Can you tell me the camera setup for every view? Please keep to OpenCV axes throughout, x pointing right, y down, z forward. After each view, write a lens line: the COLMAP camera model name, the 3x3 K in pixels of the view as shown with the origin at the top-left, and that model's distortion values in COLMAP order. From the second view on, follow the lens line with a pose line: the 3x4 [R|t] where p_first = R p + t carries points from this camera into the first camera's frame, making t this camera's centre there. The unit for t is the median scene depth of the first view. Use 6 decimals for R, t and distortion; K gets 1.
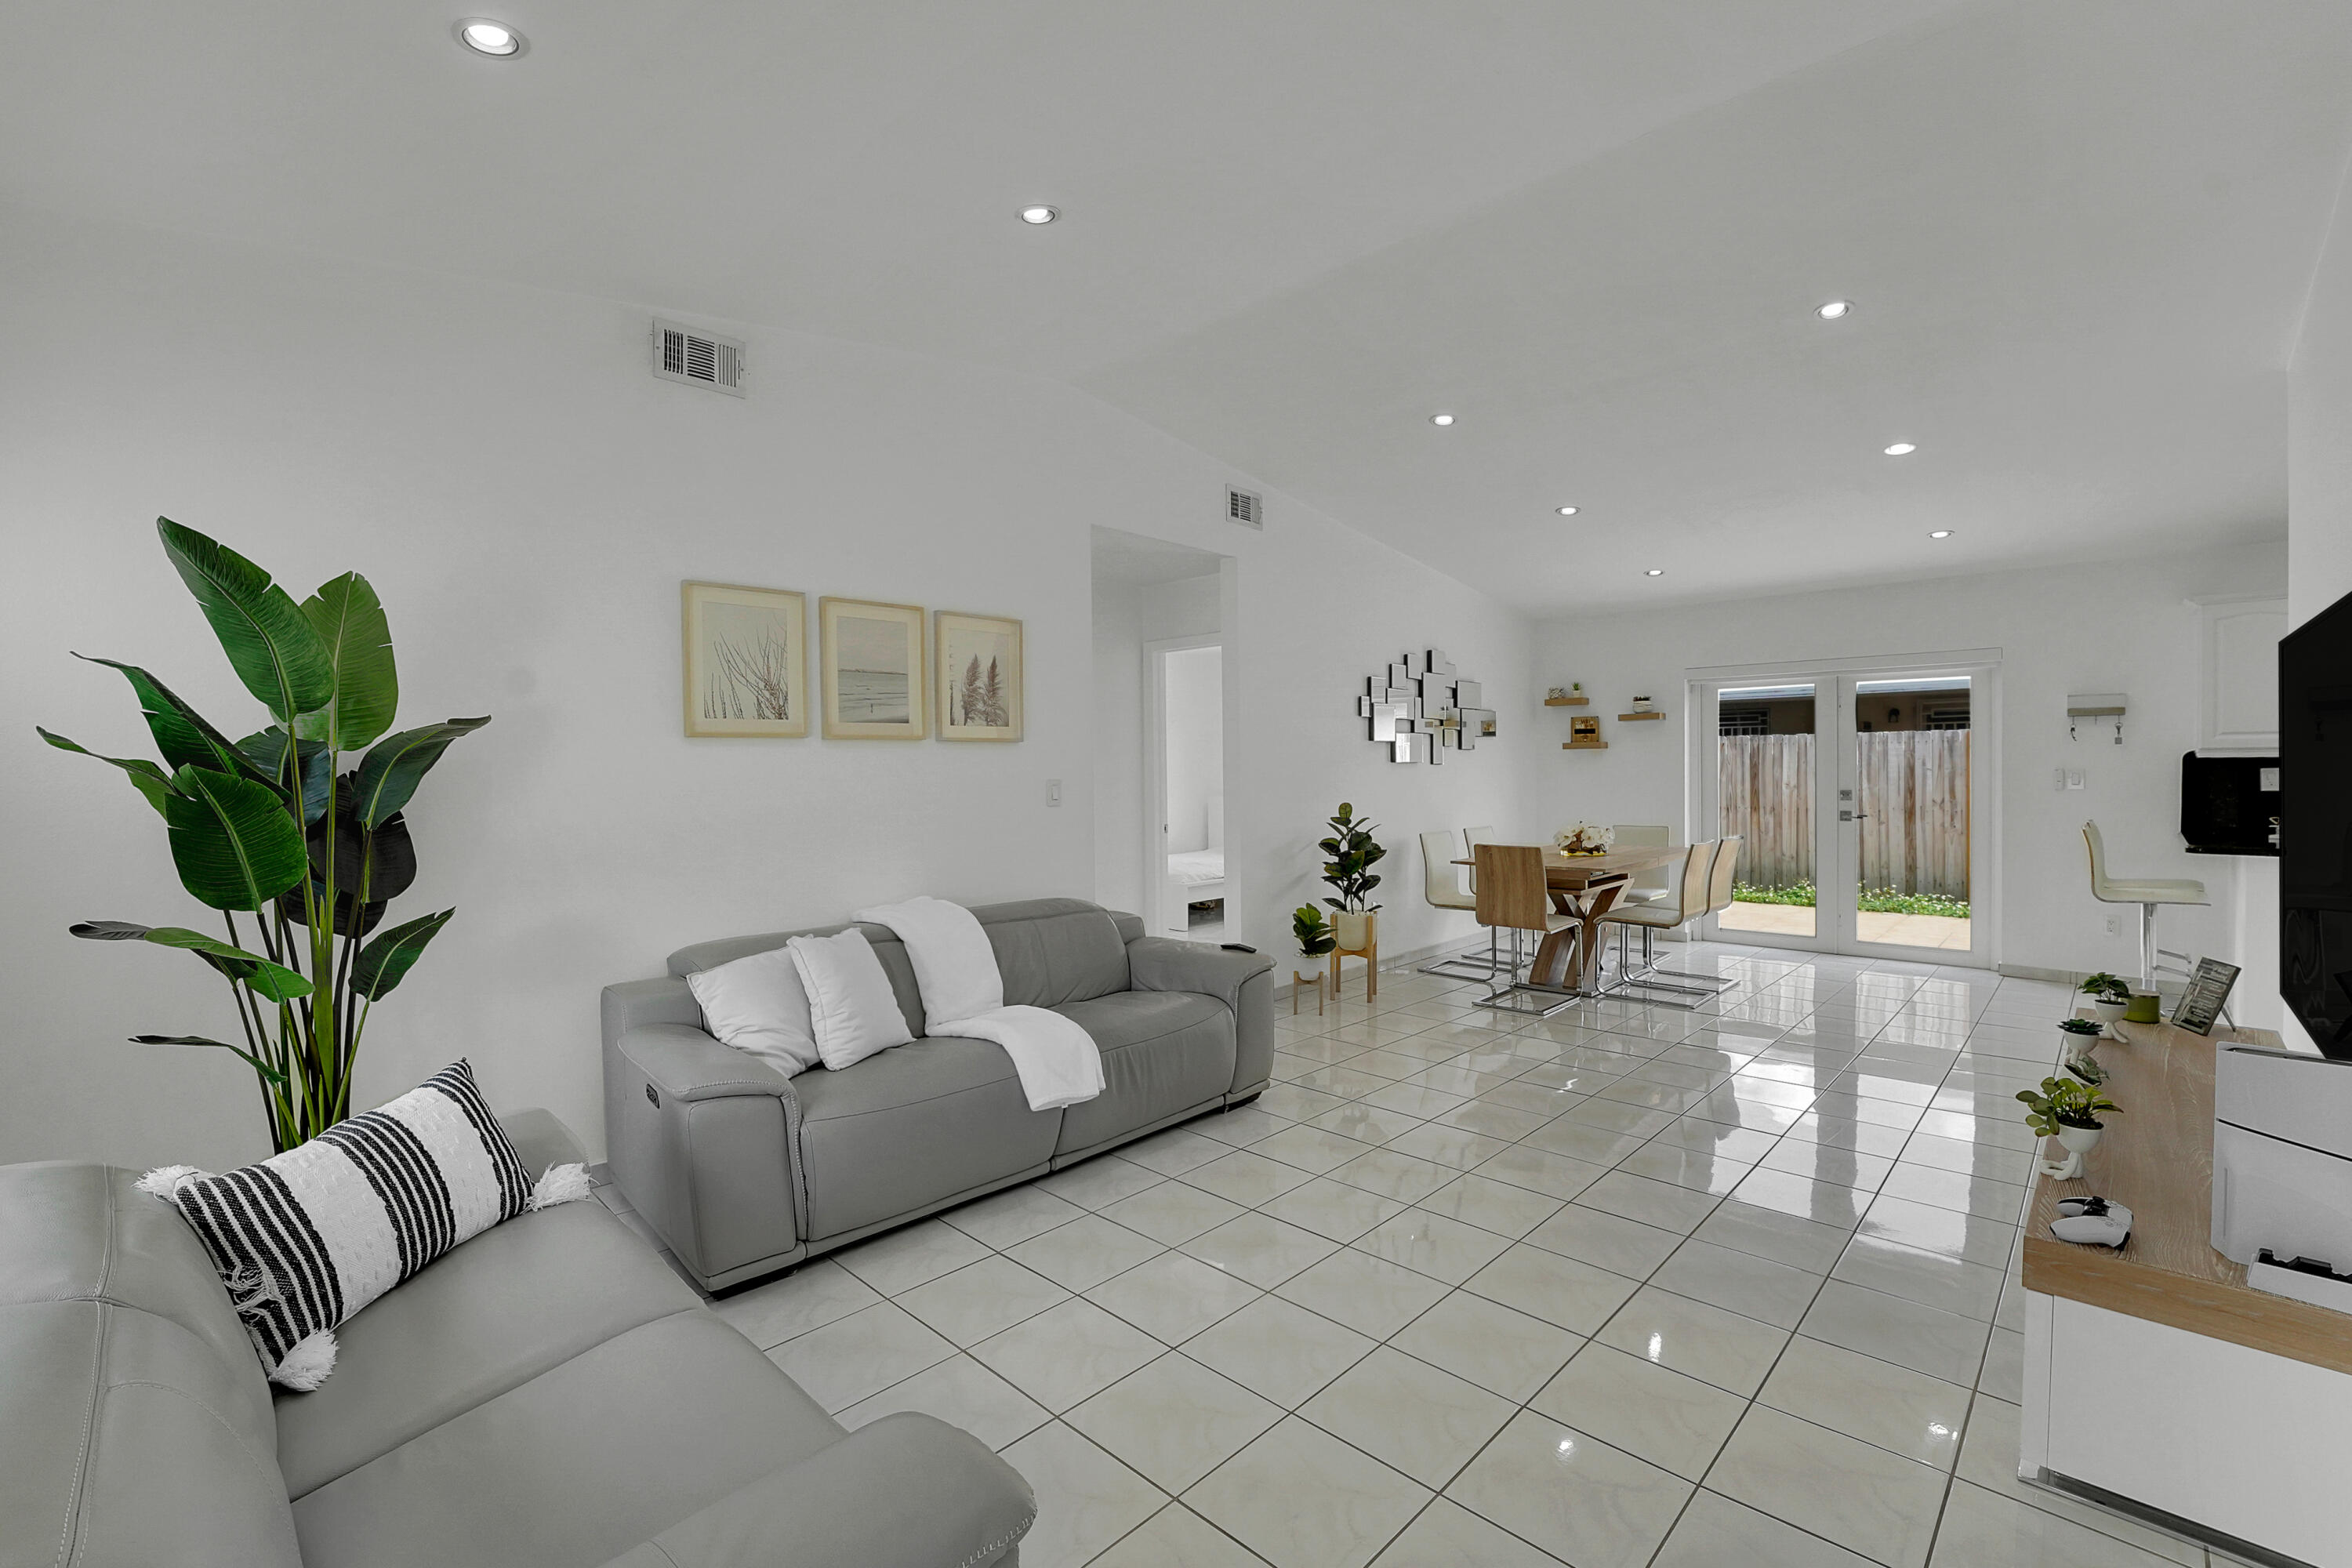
lens RADIAL K [[973.2, 0, 1194.4], [0, 973.2, 776.4], [0, 0, 1]] dist [-0.029664, 0.003279]
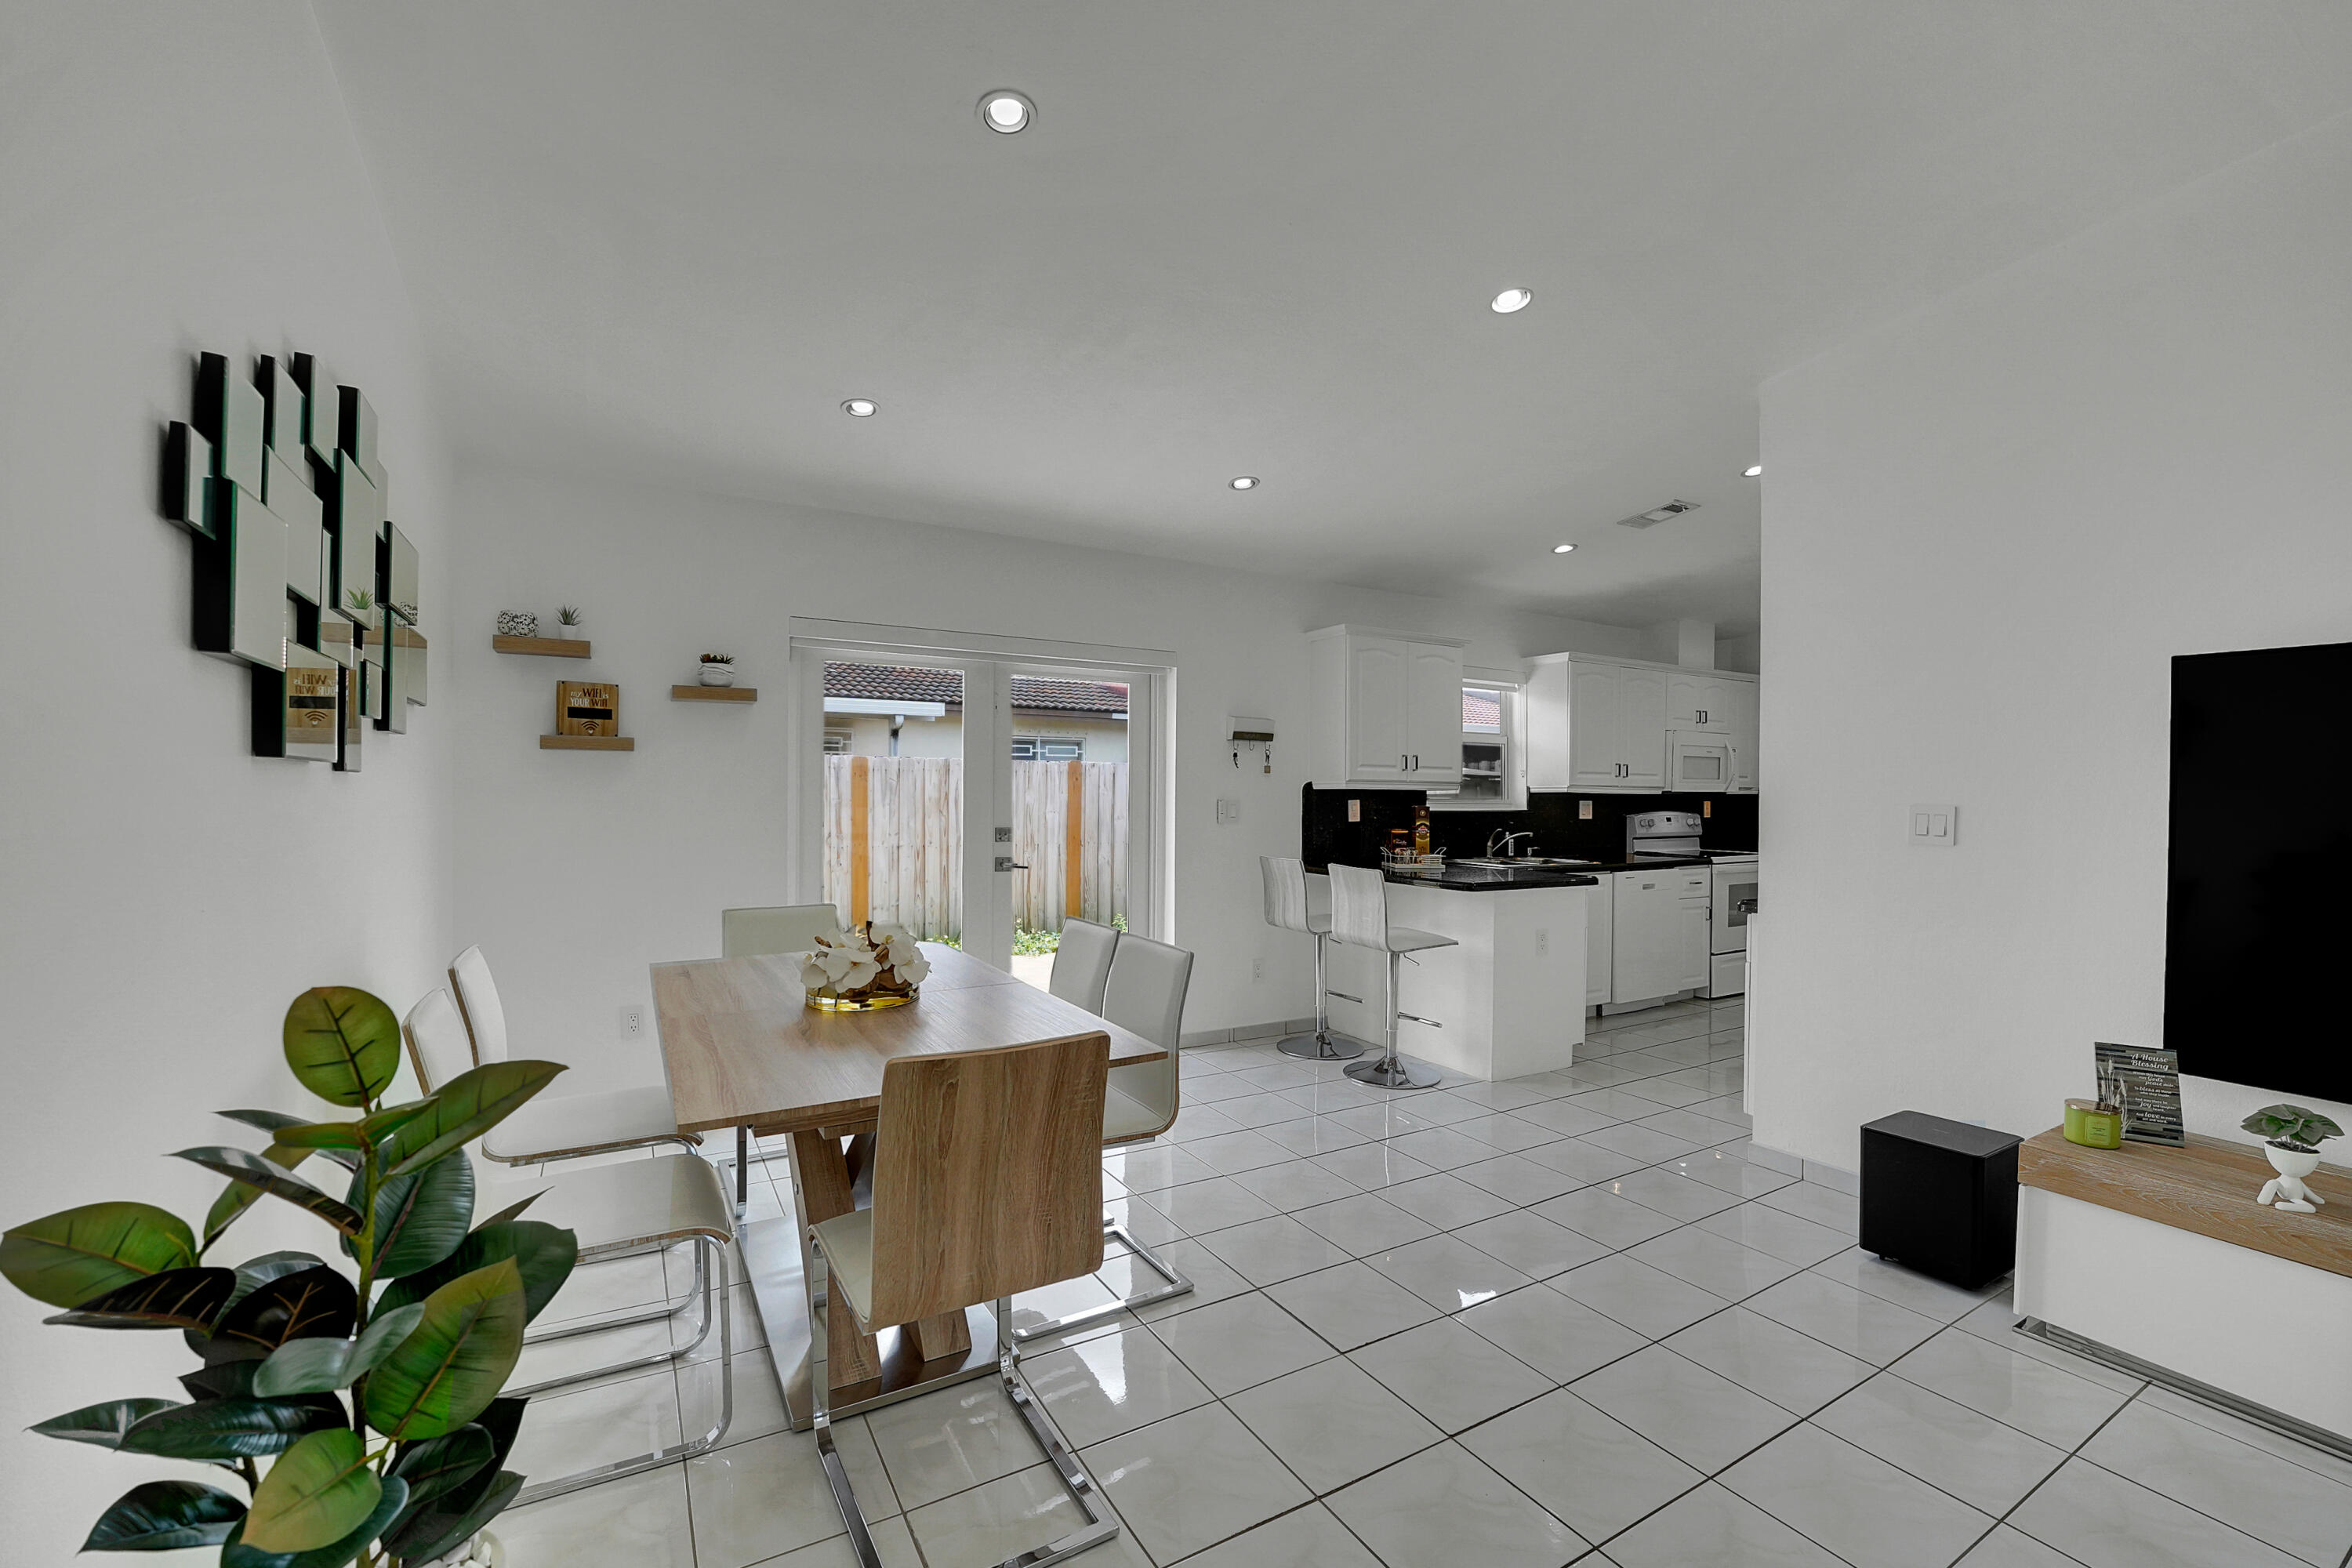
lens RADIAL K [[973.2, 0, 1173.5], [0, 973.2, 793.8], [0, 0, 1]] dist [-0.029664, 0.003279]
pose [[0.277724, 0.012022, 0.960586, 0.042017], [-0.002502, 0.999927, -0.011790, -0.003072], [-0.960658, 0.000871, 0.277734, 0.802938]]
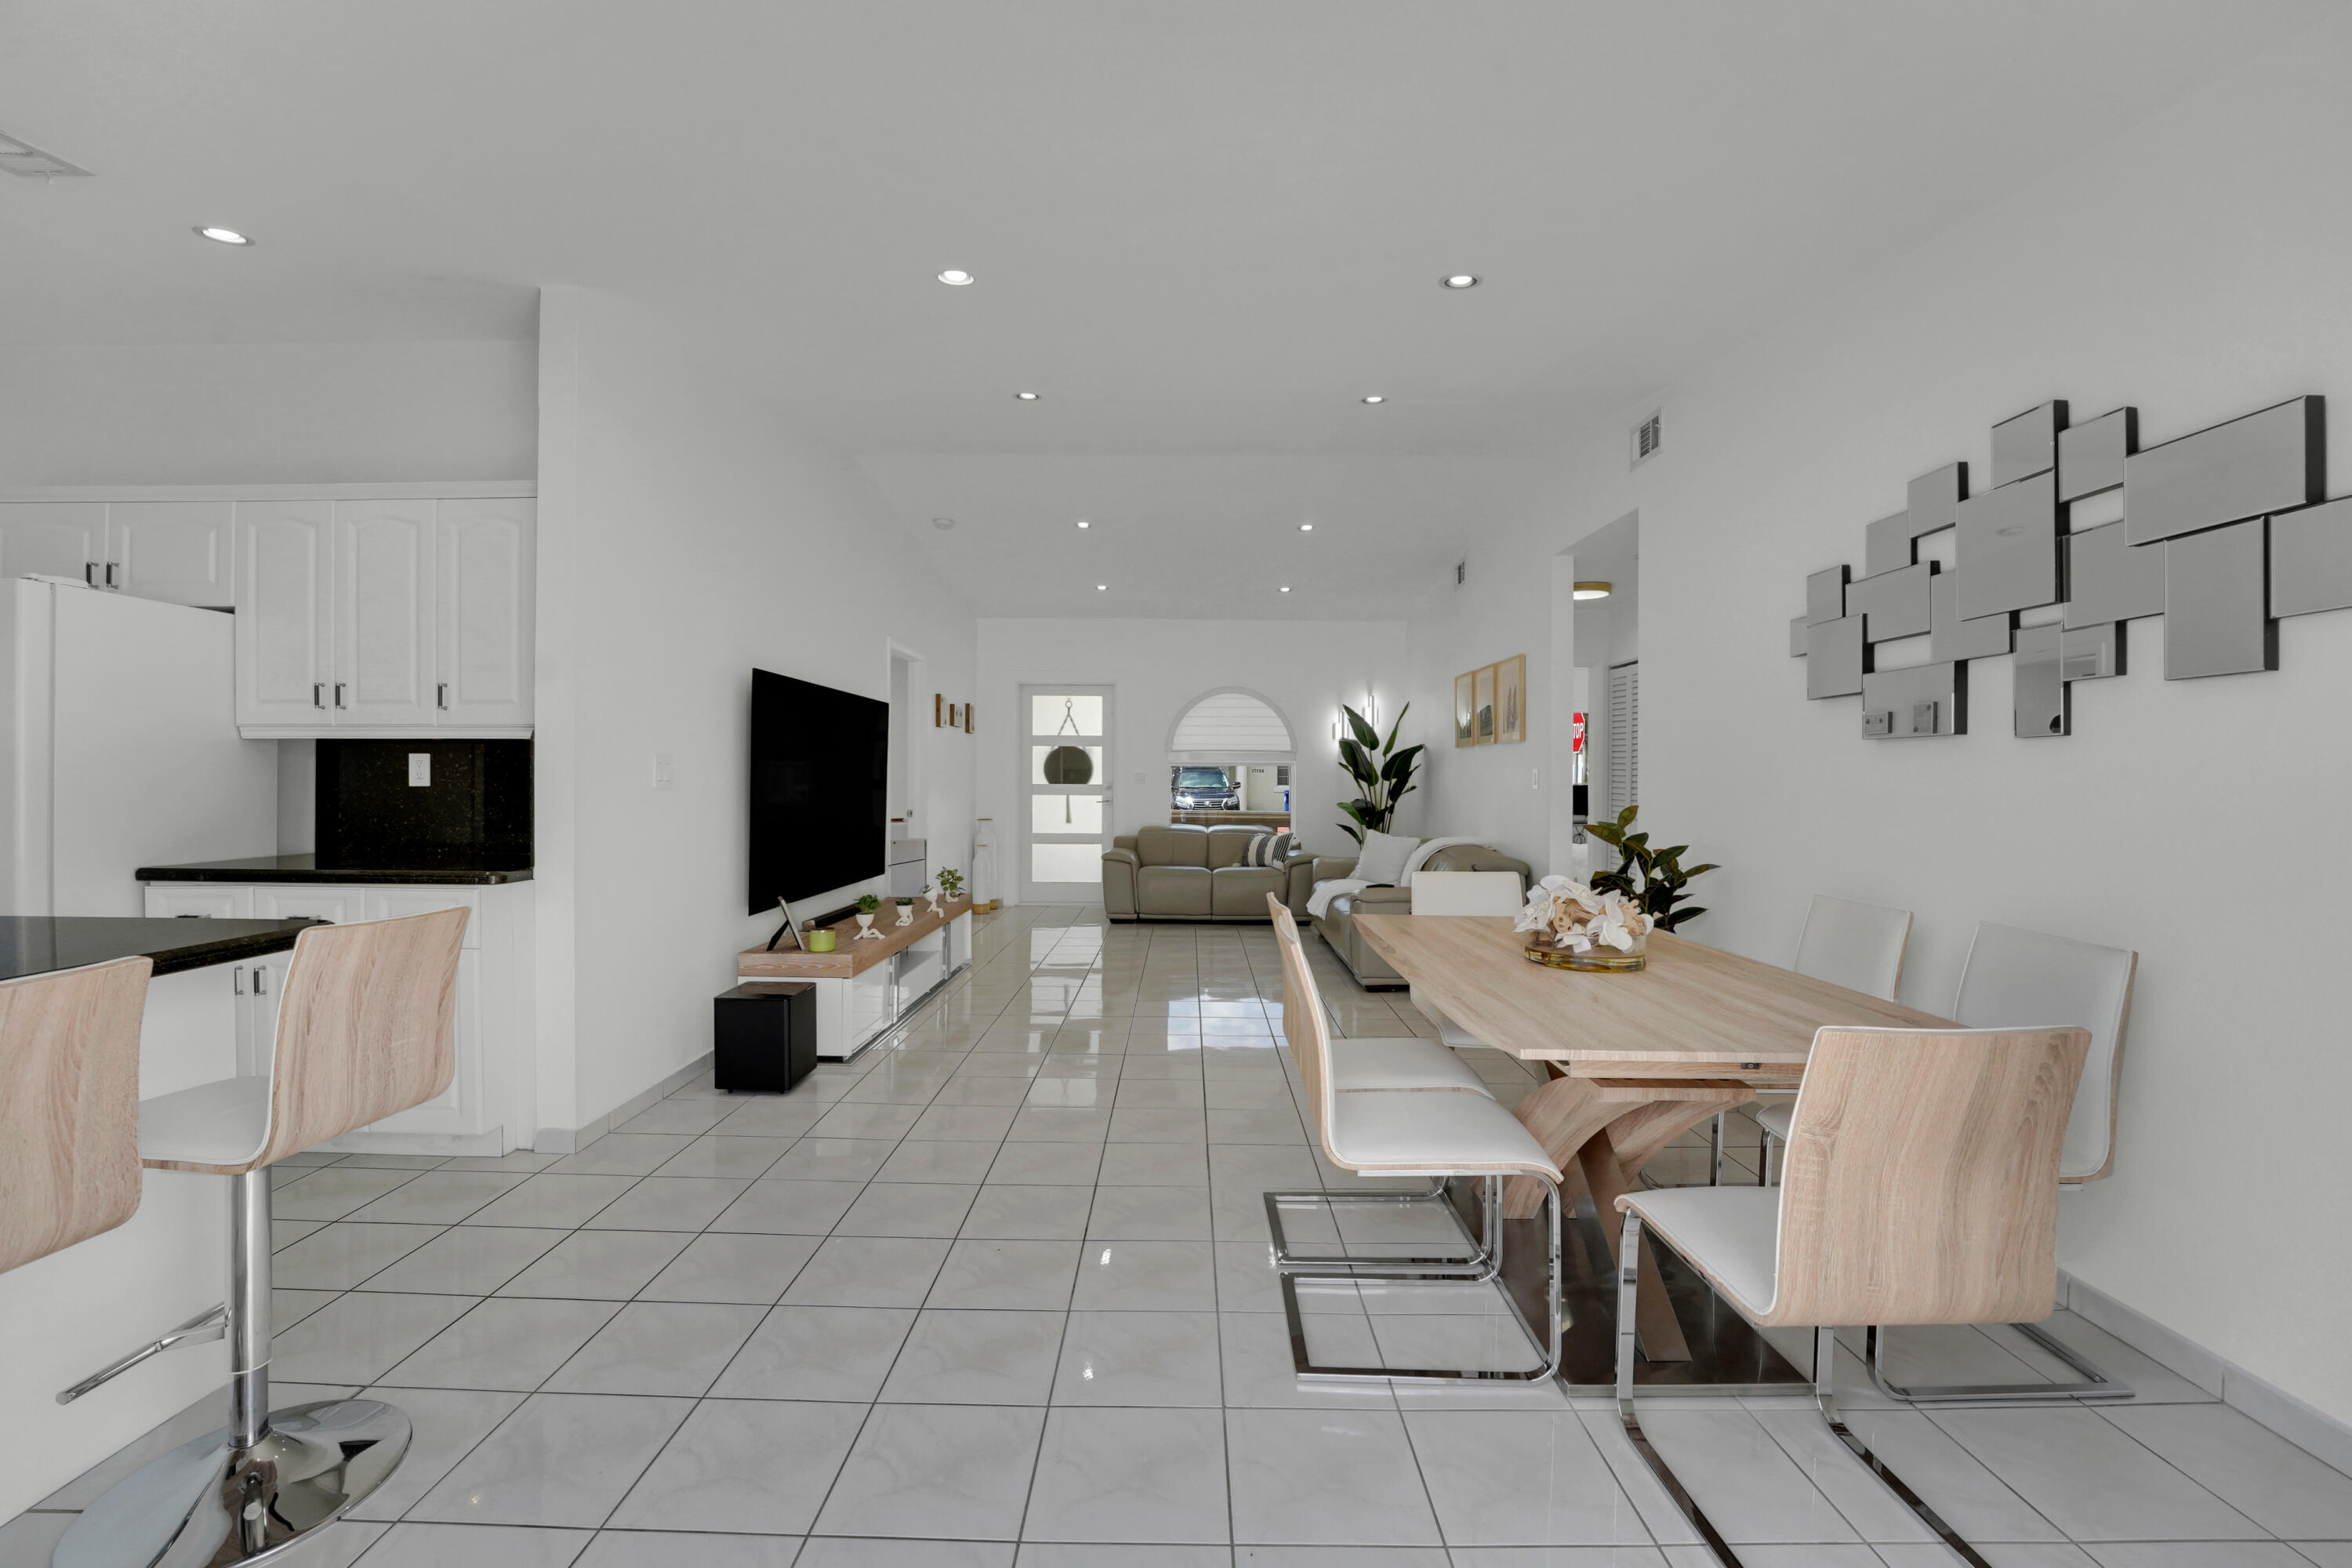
lens RADIAL K [[973.2, 0, 1167.4], [0, 973.2, 772.7], [0, 0, 1]] dist [-0.029664, 0.003279]
pose [[-0.735569, 0.003770, -0.677439, 0.852507], [-0.006024, 0.999909, 0.012105, -0.002714], [0.677422, 0.012985, -0.735480, 1.253597]]
